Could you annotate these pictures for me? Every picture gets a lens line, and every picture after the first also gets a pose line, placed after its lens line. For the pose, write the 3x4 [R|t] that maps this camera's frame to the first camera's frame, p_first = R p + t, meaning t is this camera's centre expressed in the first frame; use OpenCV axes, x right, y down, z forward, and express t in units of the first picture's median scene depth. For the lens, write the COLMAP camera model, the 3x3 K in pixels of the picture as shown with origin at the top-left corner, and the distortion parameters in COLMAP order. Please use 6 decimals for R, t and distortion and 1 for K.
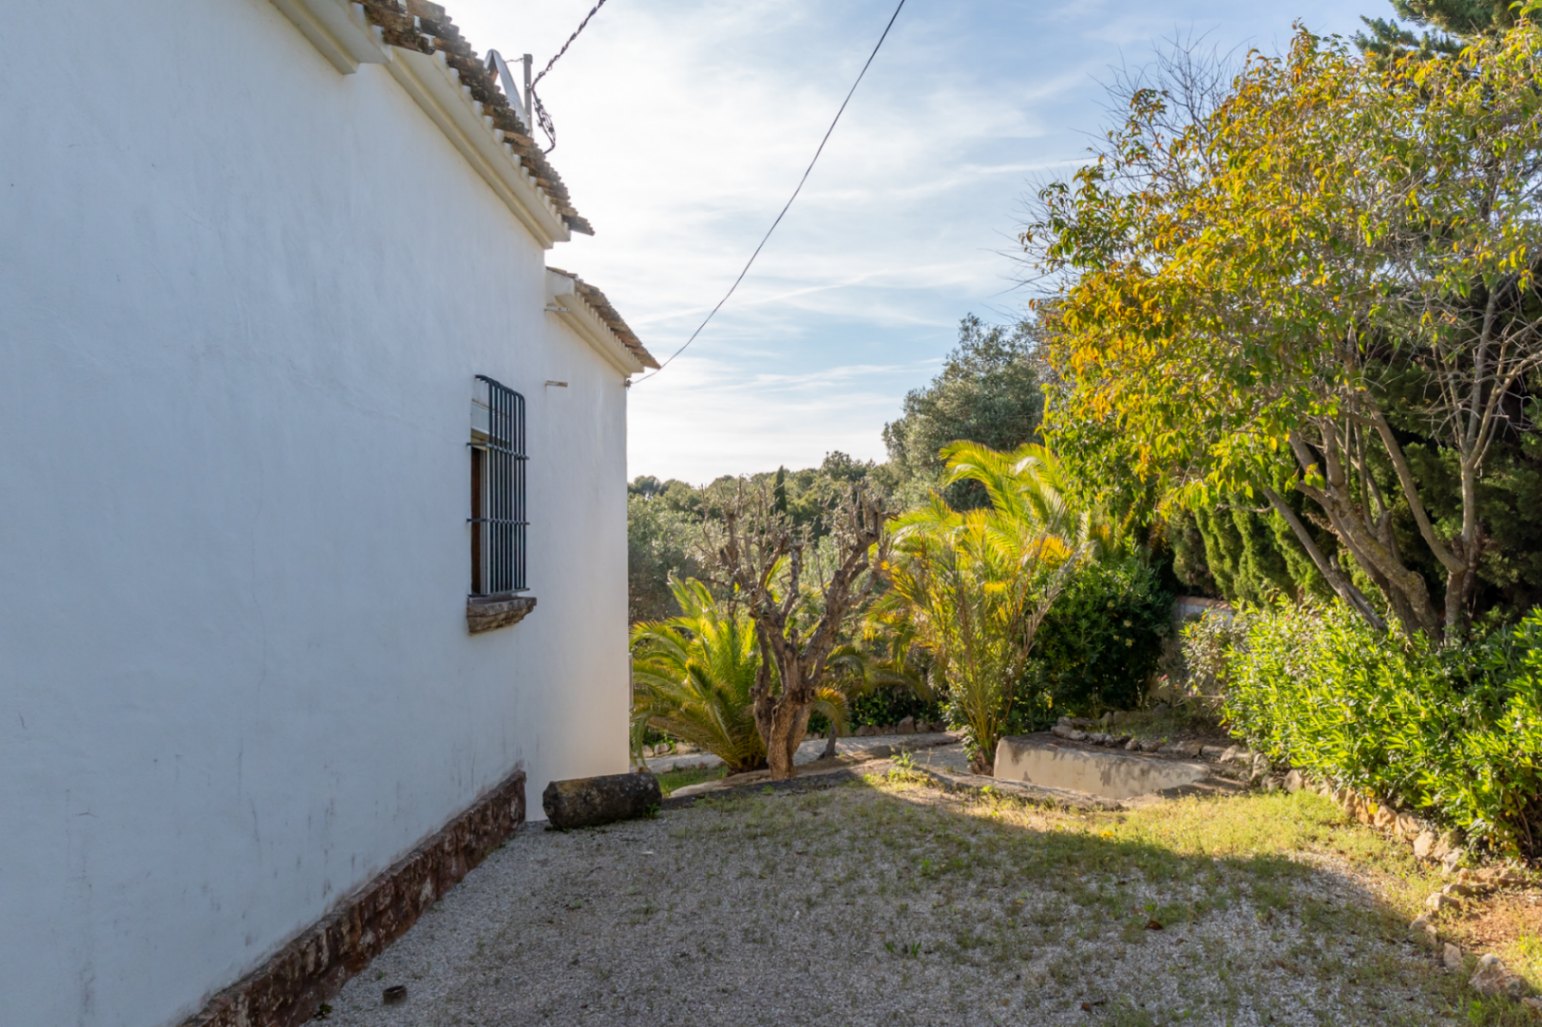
lens RADIAL K [[1301.8, 0, 771.0], [0, 1301.8, 513.5], [0, 0, 1]] dist [-0.008575, -0.007318]
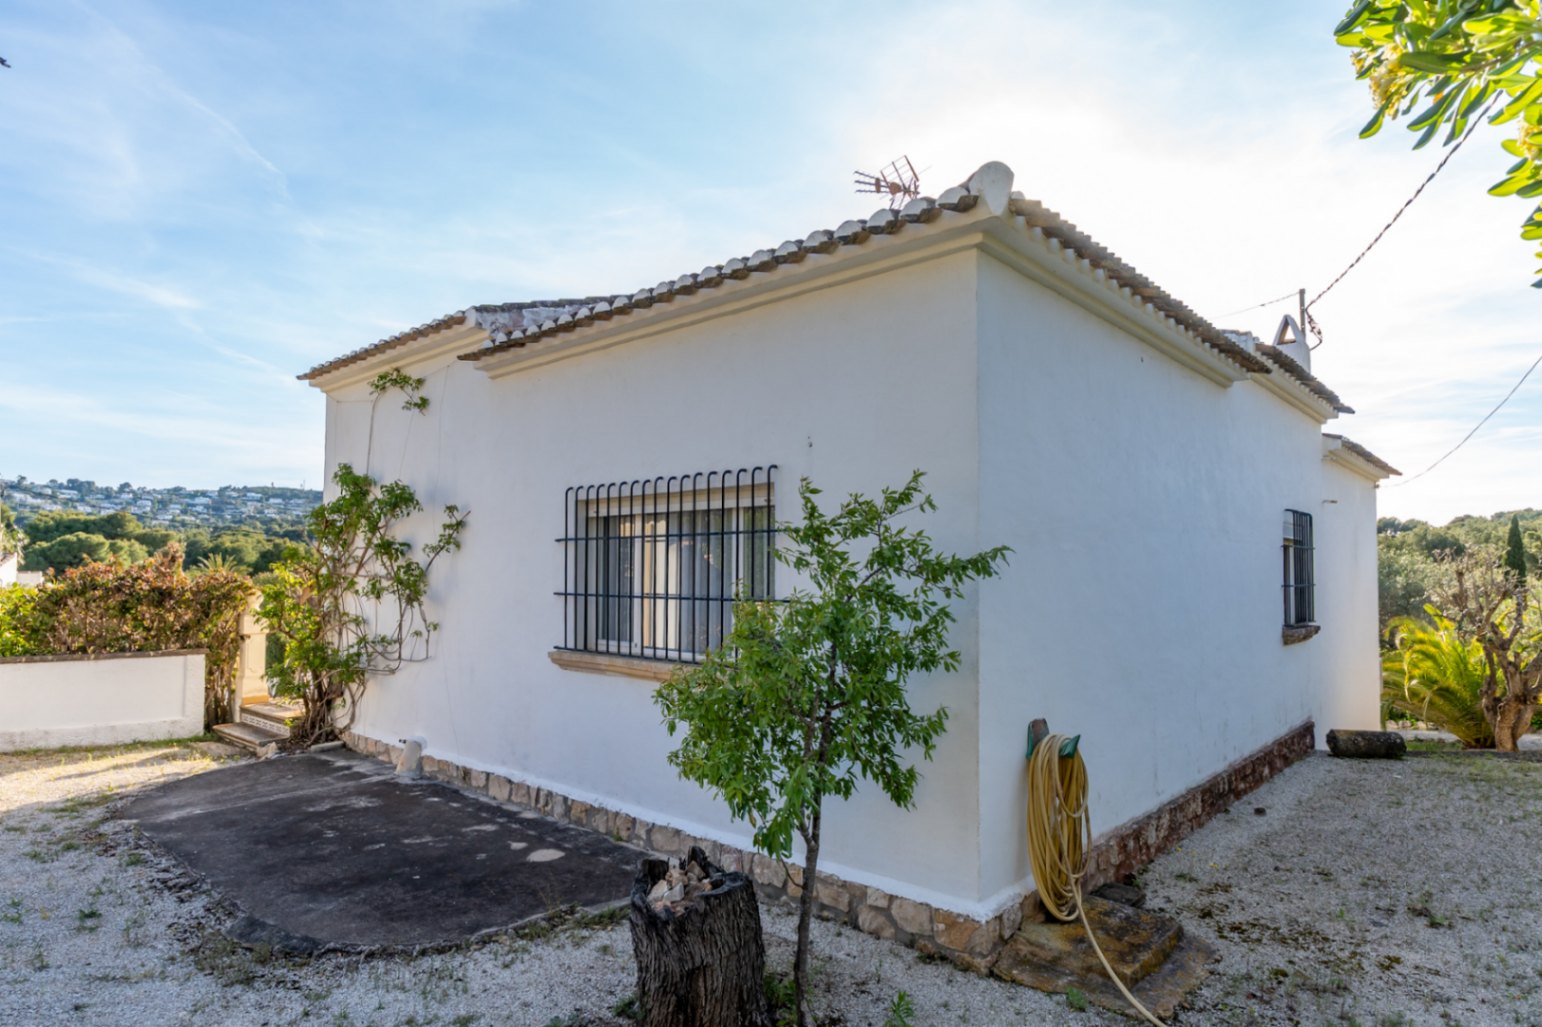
lens RADIAL K [[895.1, 0, 754.2], [0, 895.1, 513.5], [0, 0, 1]] dist [-0.005282, -0.001629]
pose [[0.757546, -0.009037, -0.652719, 0.033854], [-0.002958, 0.999846, -0.017276, -0.066639], [0.652775, 0.015018, 0.757403, -0.446411]]
